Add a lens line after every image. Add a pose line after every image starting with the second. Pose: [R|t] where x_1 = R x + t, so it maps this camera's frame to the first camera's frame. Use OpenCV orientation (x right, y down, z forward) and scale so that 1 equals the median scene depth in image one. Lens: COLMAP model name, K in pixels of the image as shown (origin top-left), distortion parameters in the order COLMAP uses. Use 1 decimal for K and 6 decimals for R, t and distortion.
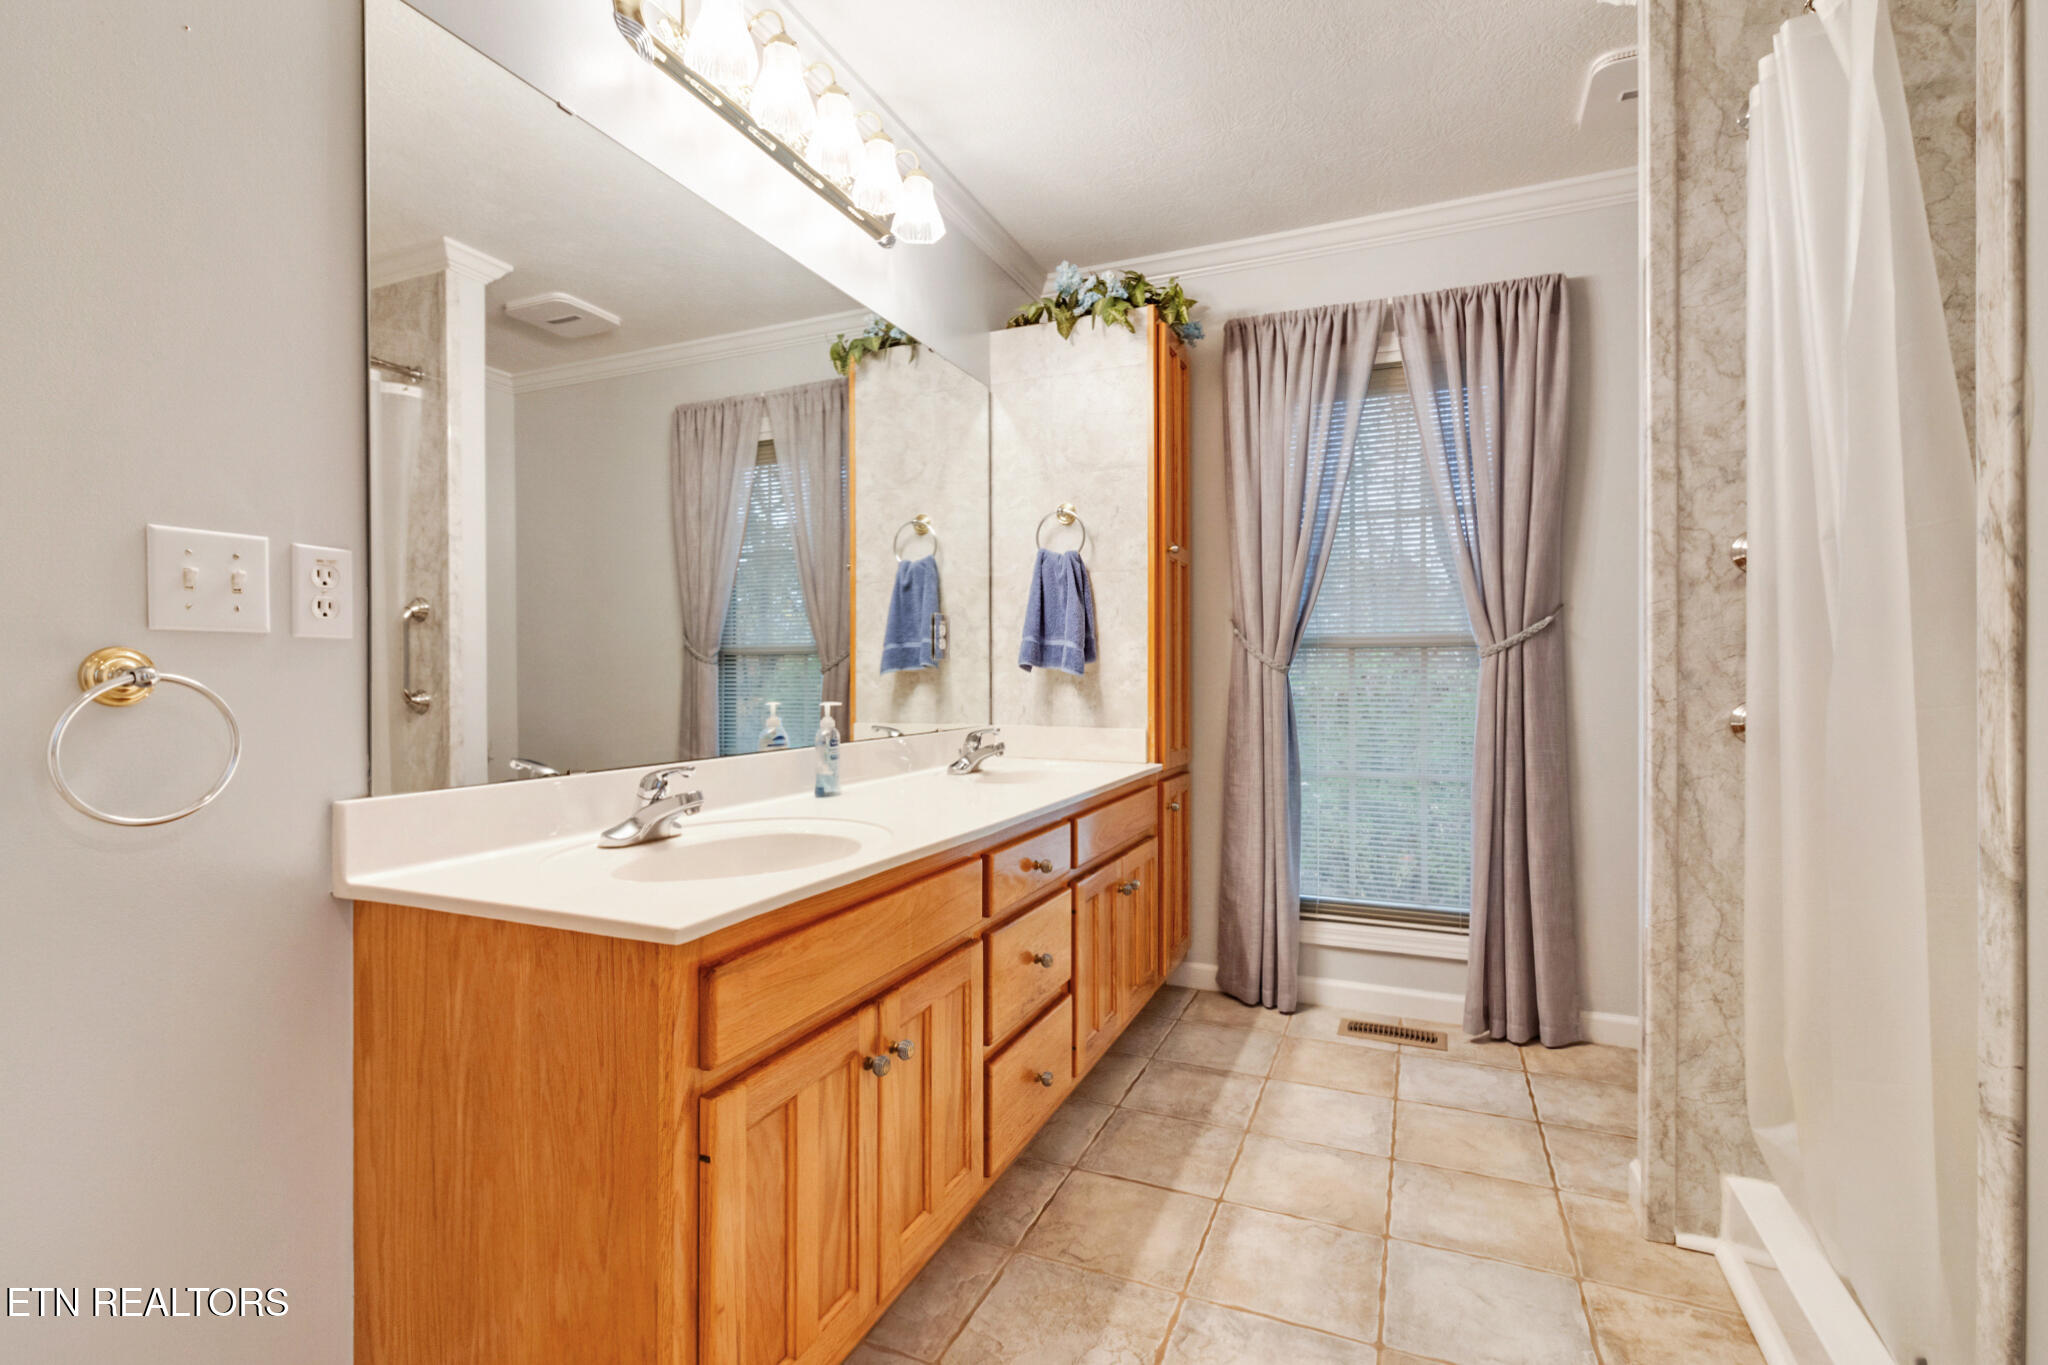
lens RADIAL K [[941.8, 0, 1008.0], [0, 941.8, 684.3], [0, 0, 1]] dist [0.002034, -0.000020]
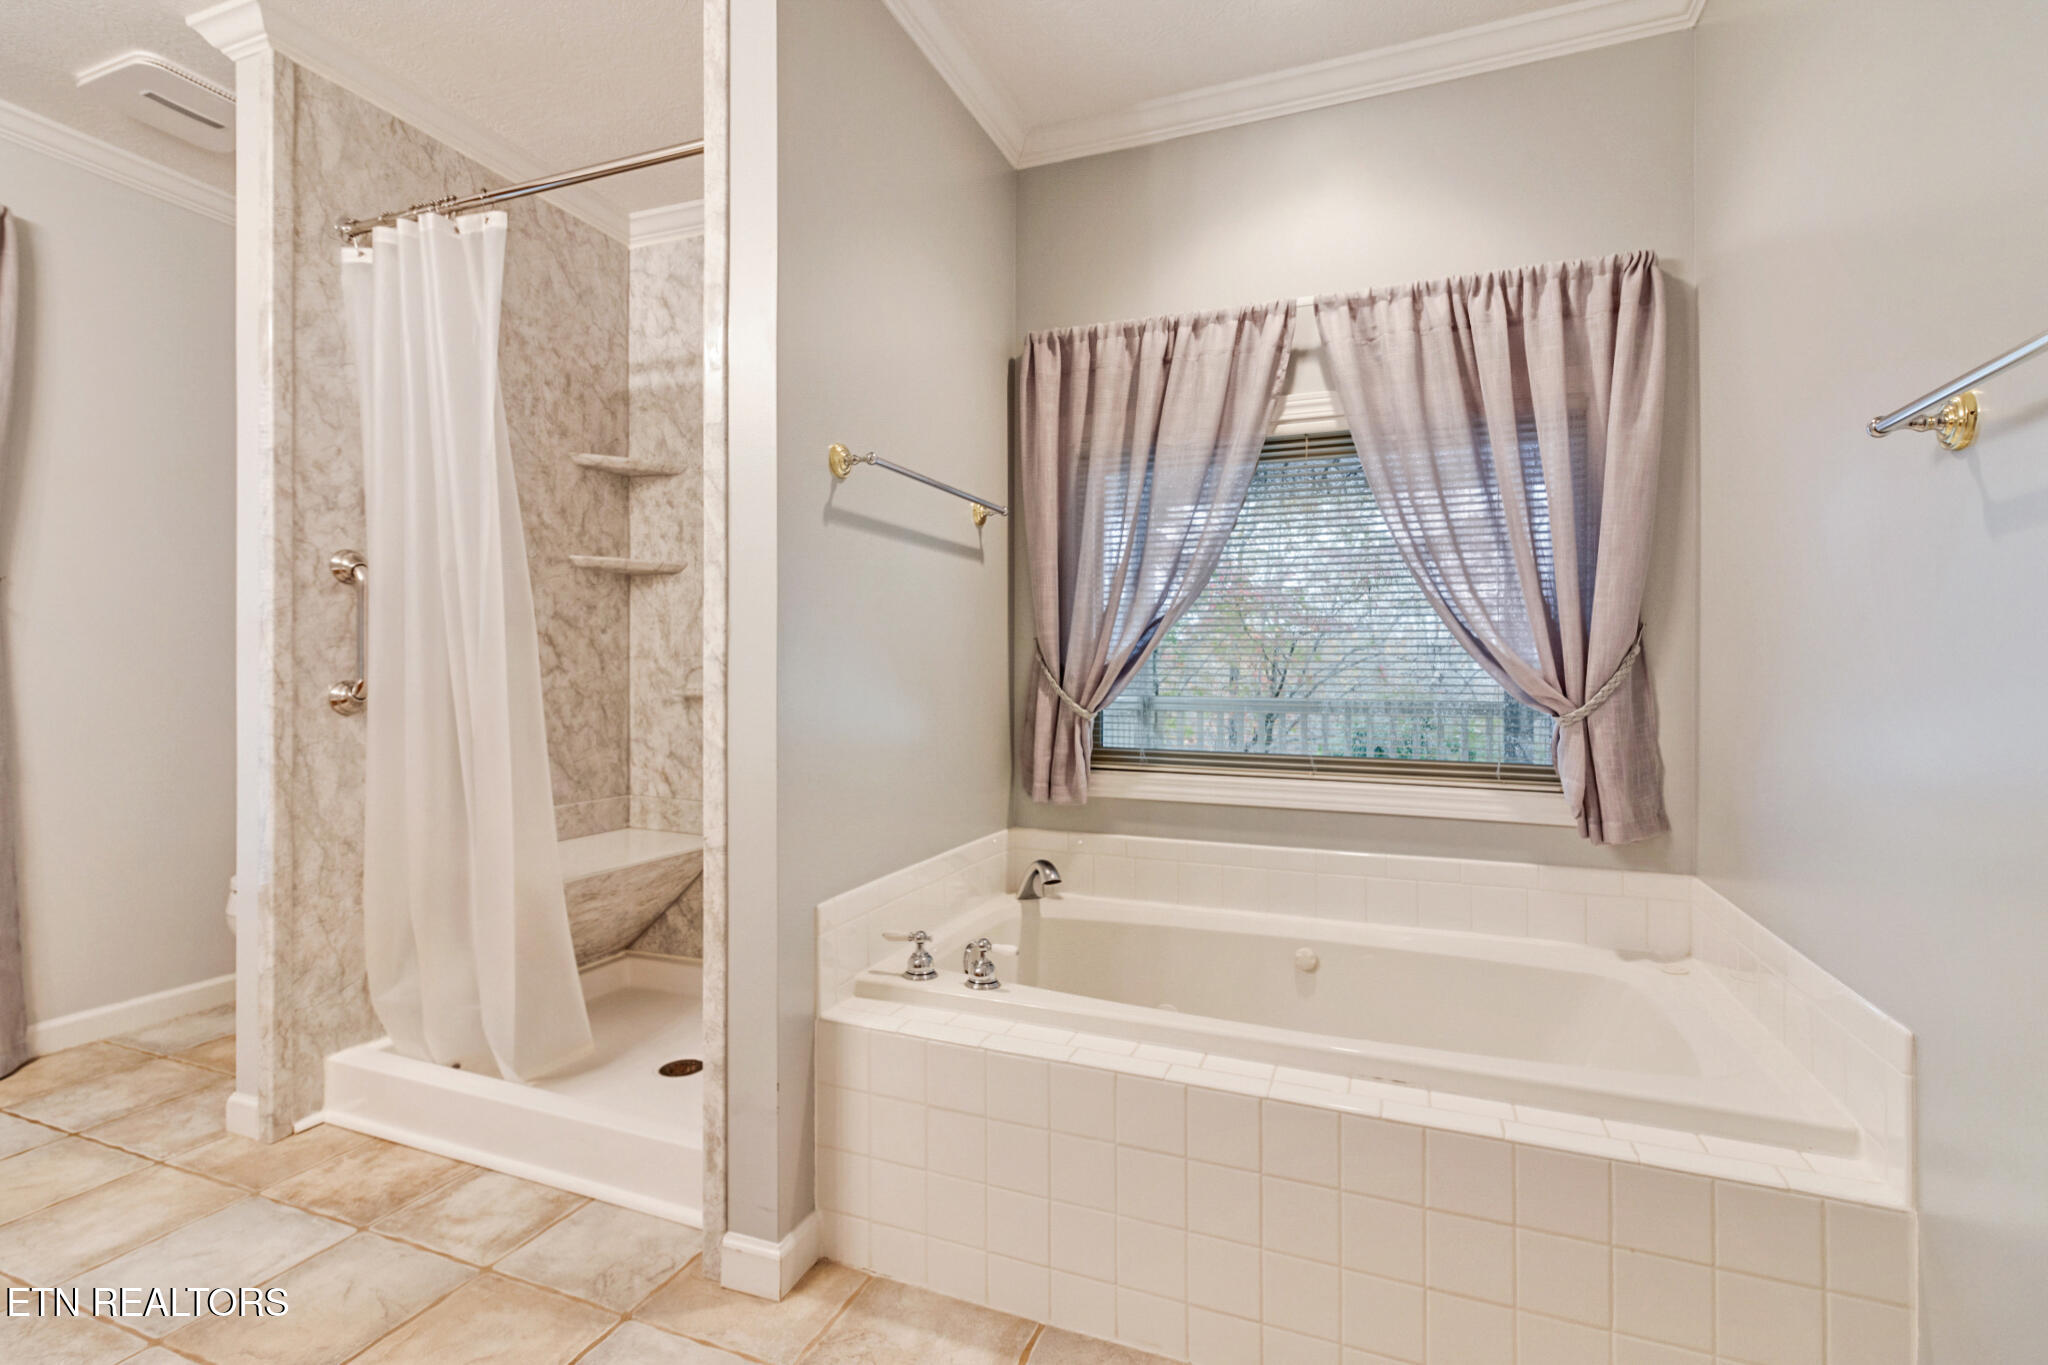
lens RADIAL K [[941.8, 0, 1027.9], [0, 941.8, 674.8], [0, 0, 1]] dist [0.002034, -0.000020]
pose [[-0.043566, -0.007715, 0.999021, -0.535627], [-0.000639, 0.999970, 0.007694, -0.002326], [-0.999050, -0.000303, -0.043569, 0.115500]]
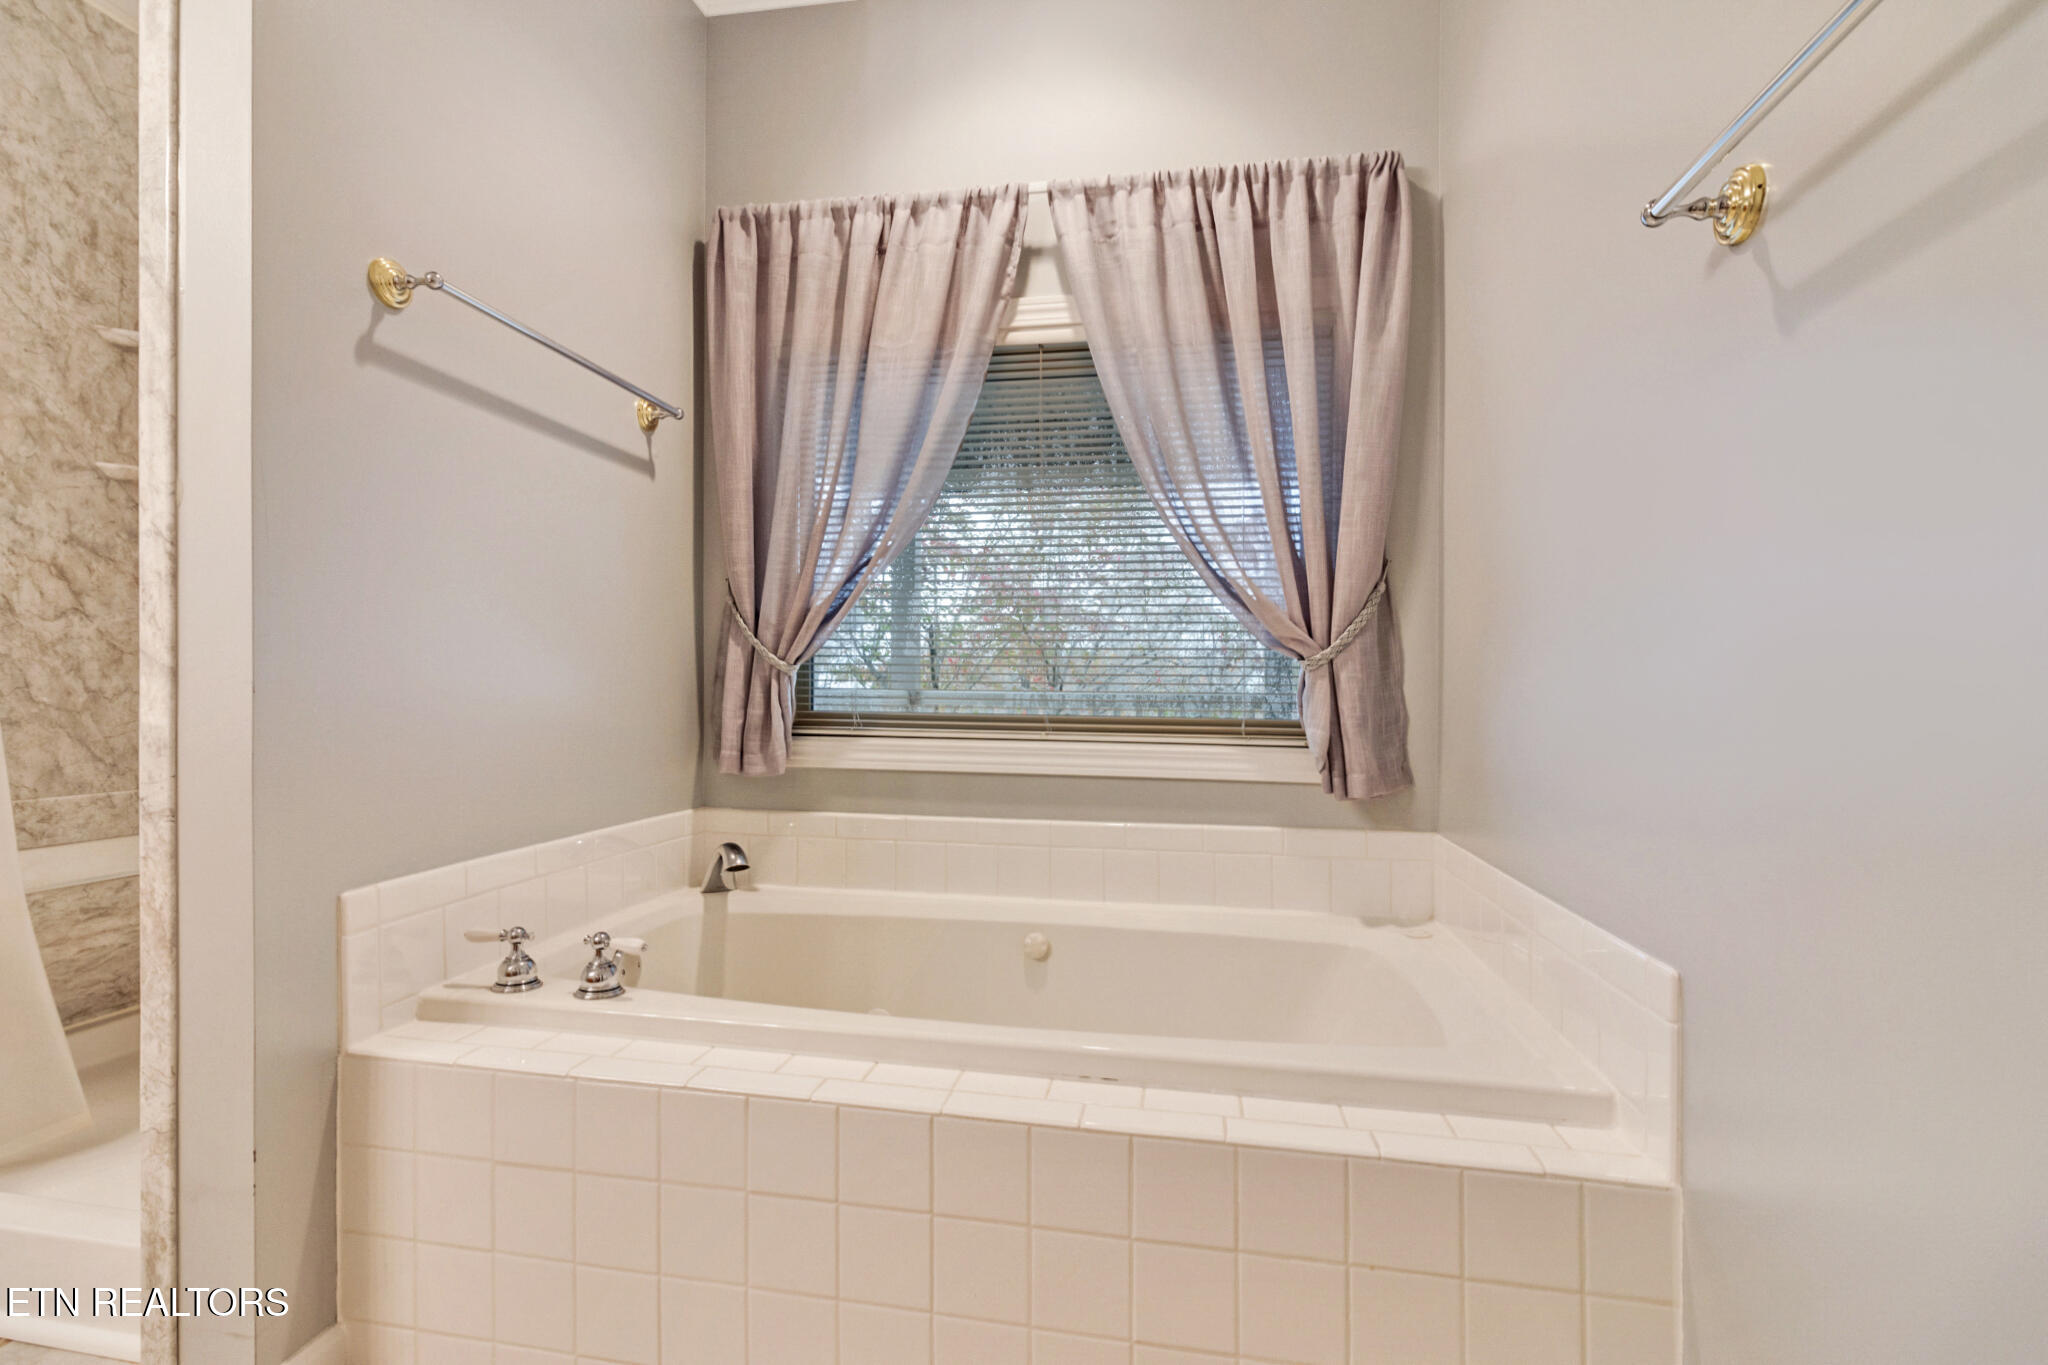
lens RADIAL K [[941.8, 0, 1008.5], [0, 941.8, 693.9], [0, 0, 1]] dist [0.002034, -0.000020]
pose [[-0.235144, -0.008459, 0.971924, -0.346098], [-0.004705, 0.999960, 0.007565, 0.087763], [-0.971949, -0.002794, -0.235175, -0.023004]]
